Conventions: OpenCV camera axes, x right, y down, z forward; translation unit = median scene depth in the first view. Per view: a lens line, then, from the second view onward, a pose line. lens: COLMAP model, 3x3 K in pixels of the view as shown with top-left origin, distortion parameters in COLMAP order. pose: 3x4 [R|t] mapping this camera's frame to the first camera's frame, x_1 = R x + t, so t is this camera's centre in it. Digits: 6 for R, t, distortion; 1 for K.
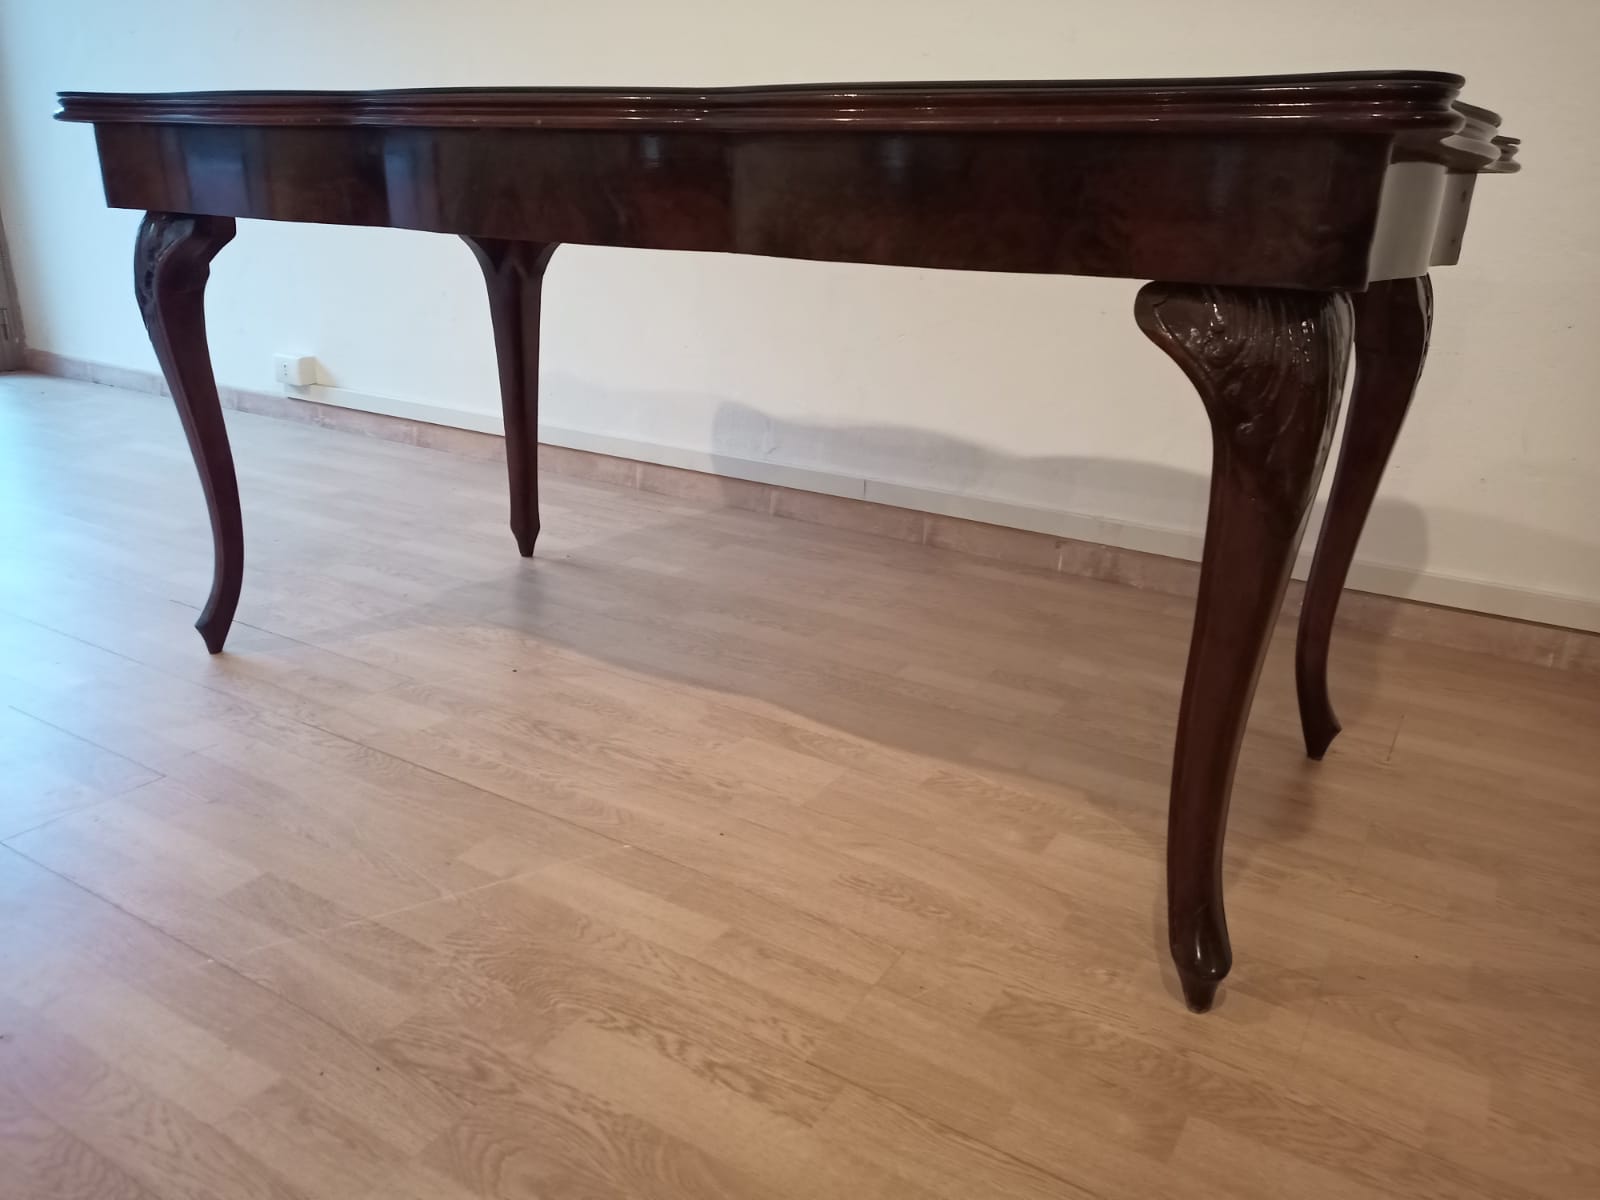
lens RADIAL K [[1185.7, 0, 796.7], [0, 1185.7, 601.7], [0, 0, 1]] dist [0.068295, -0.074304]
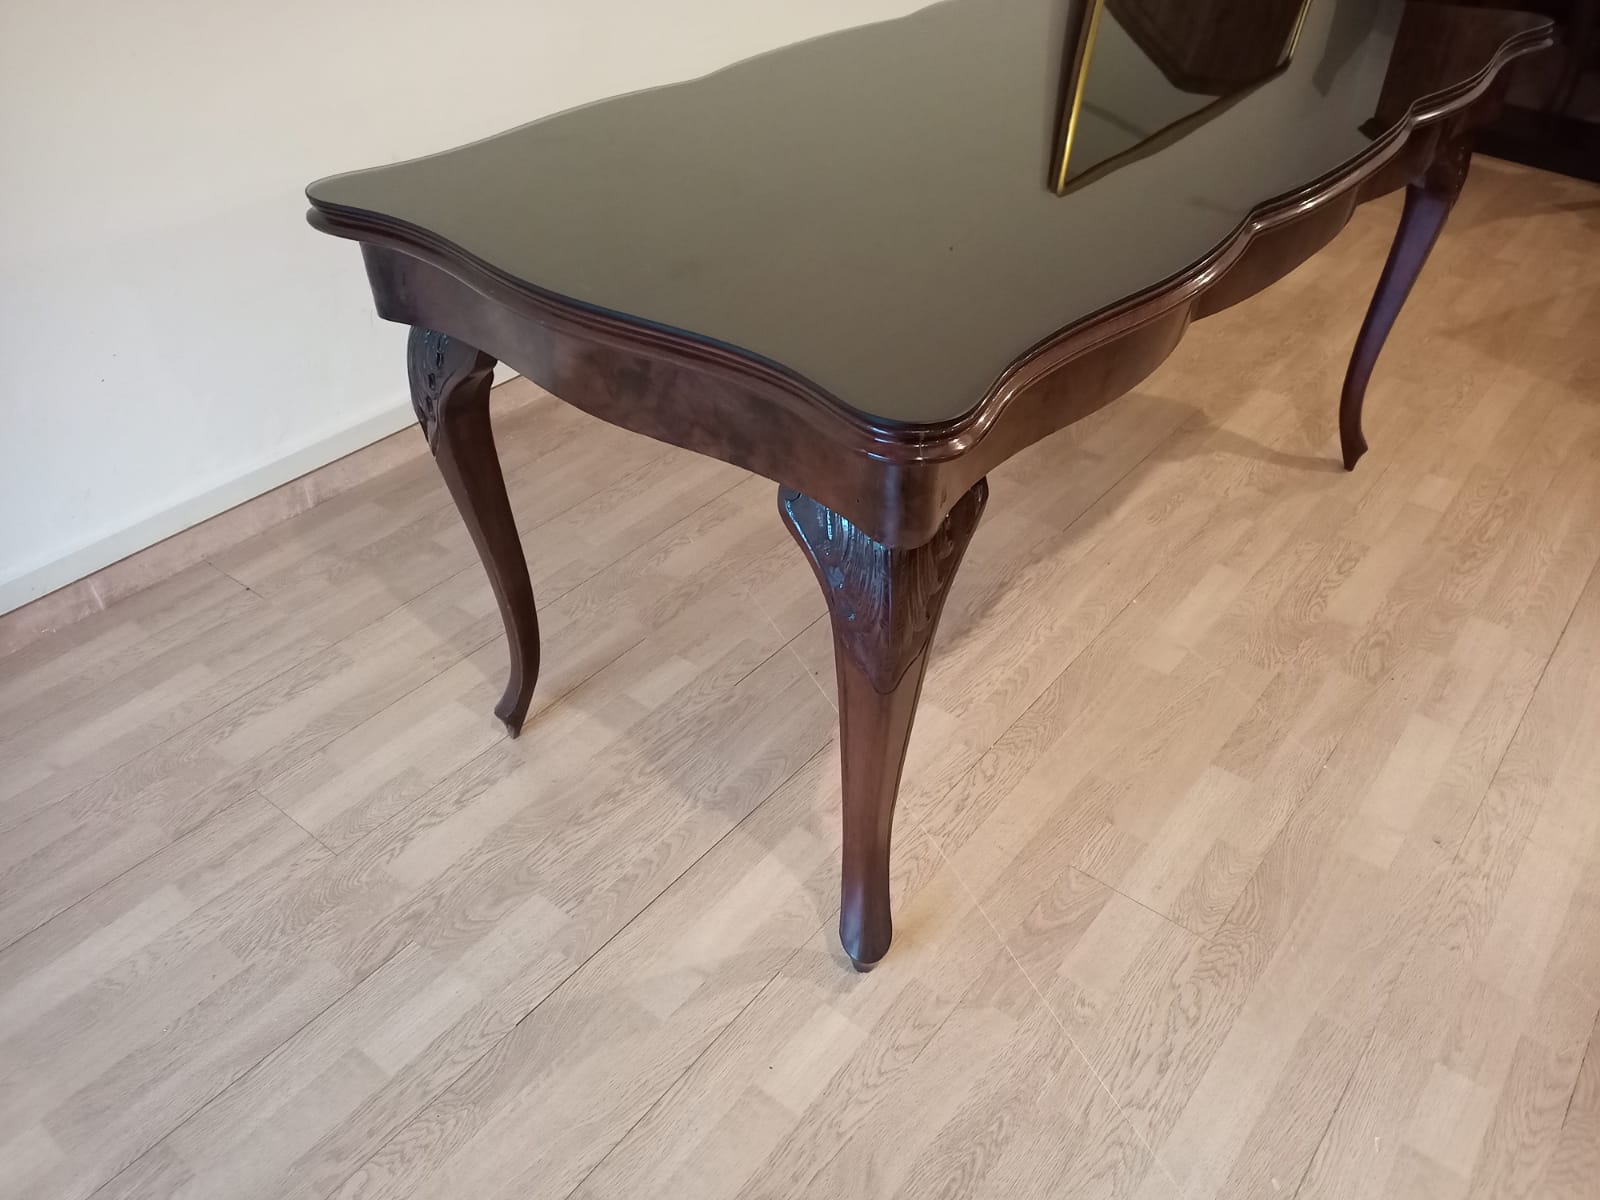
lens RADIAL K [[1185.7, 0, 801.4], [0, 1185.7, 614.6], [0, 0, 1]] dist [0.068295, -0.074304]
pose [[0.122328, -0.637464, 0.760708, -1.516689], [0.336743, 0.747656, 0.572376, -0.874675], [-0.933617, 0.186145, 0.306121, 1.074731]]
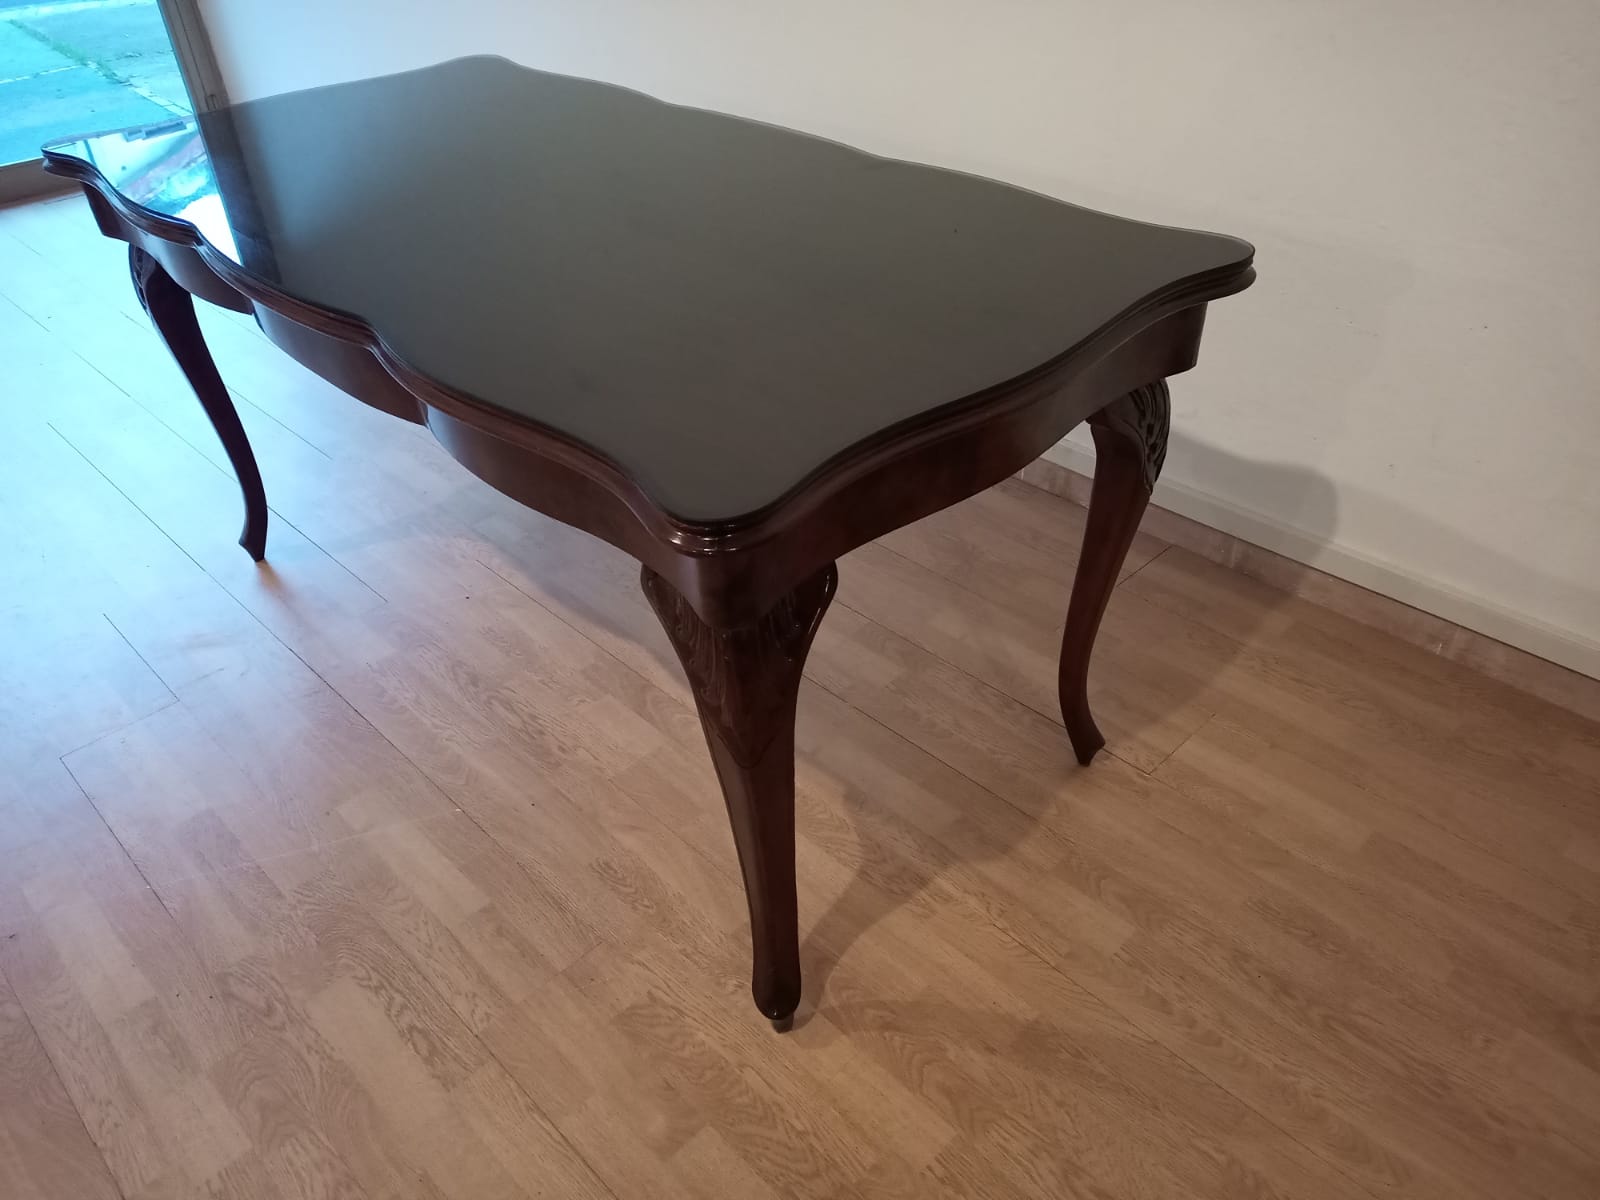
lens RADIAL K [[1185.7, 0, 796.2], [0, 1185.7, 600.5], [0, 0, 1]] dist [0.068295, -0.074304]
pose [[0.967322, 0.084681, -0.238994, 0.590828], [-0.010929, 0.955630, 0.294366, -0.469008], [0.253317, -0.282135, 0.925327, -0.070645]]
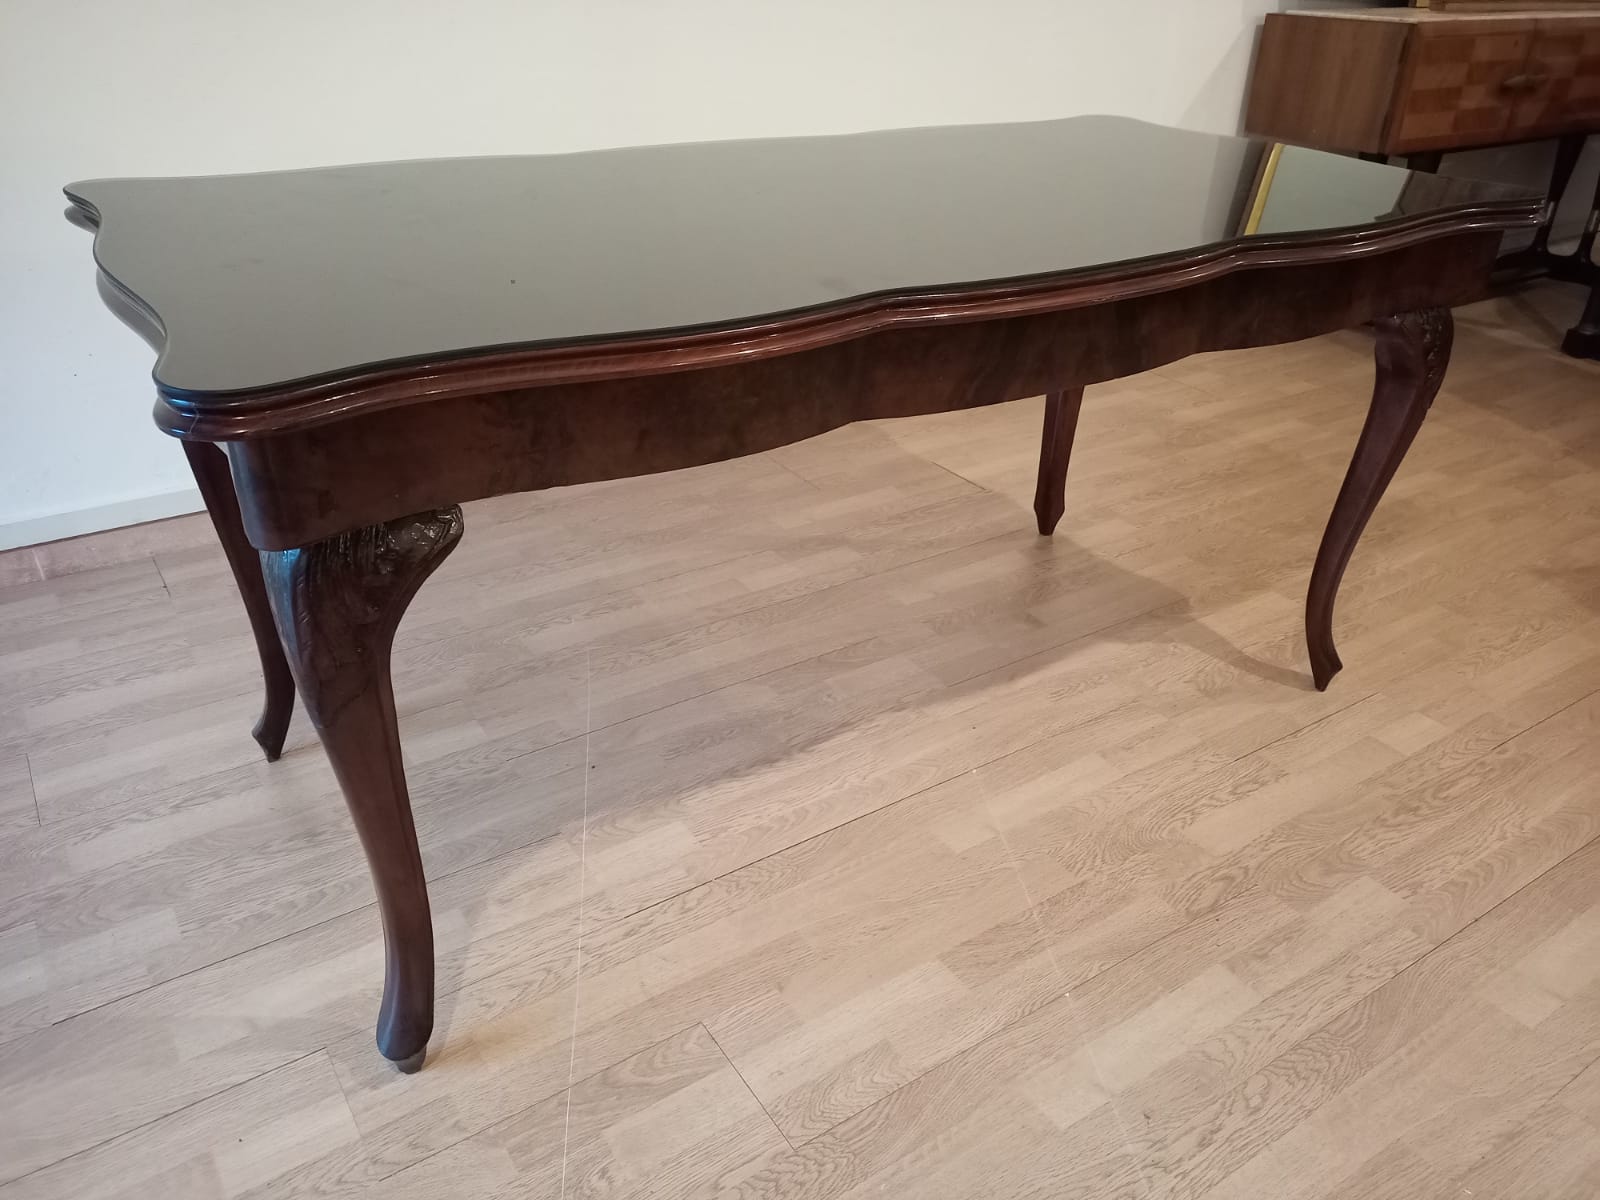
lens RADIAL K [[1185.7, 0, 799.0], [0, 1185.7, 615.6], [0, 0, 1]] dist [0.068295, -0.074304]
pose [[0.418680, -0.474518, 0.774299, -1.317519], [0.286491, 0.878103, 0.383221, -0.569440], [-0.861760, 0.061383, 0.503590, 0.573738]]
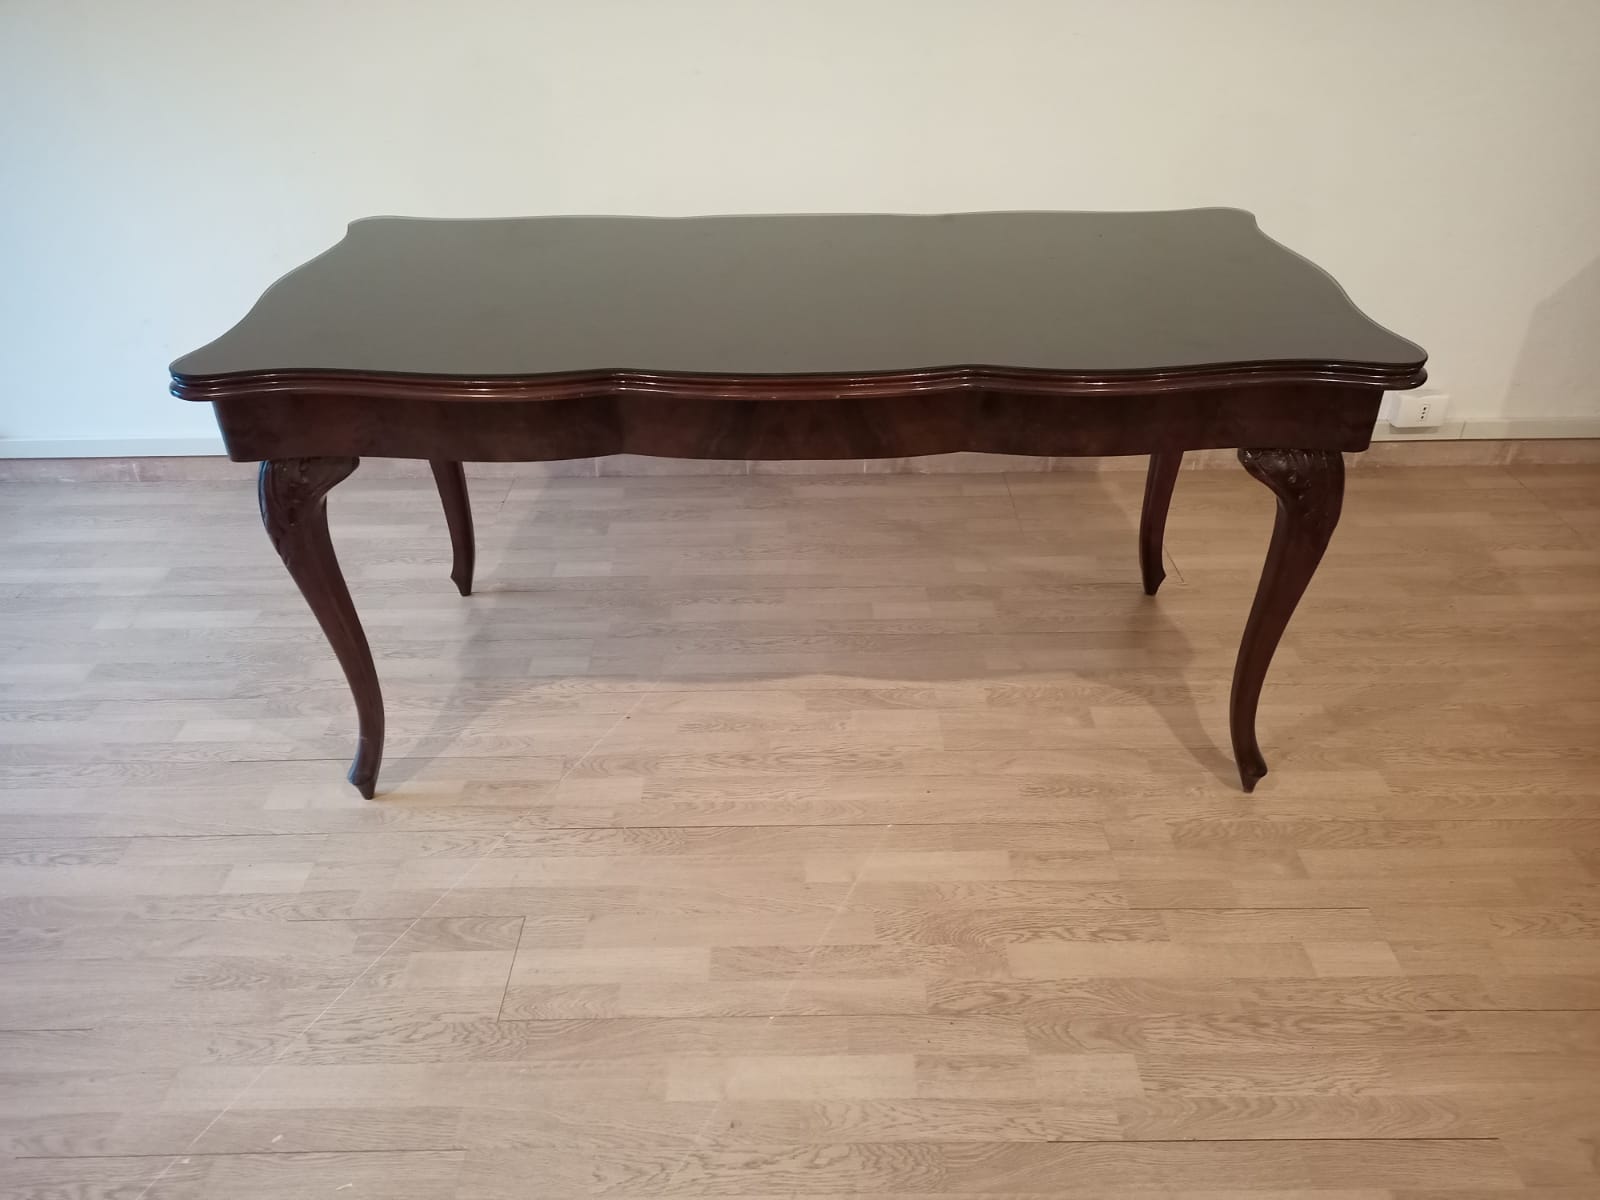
lens RADIAL K [[1185.7, 0, 796.8], [0, 1185.7, 602.0], [0, 0, 1]] dist [0.068295, -0.074304]
pose [[0.849139, -0.317625, 0.421992, -0.881232], [0.212226, 0.936820, 0.278081, -0.553065], [-0.483656, -0.146572, 0.862898, -0.188759]]
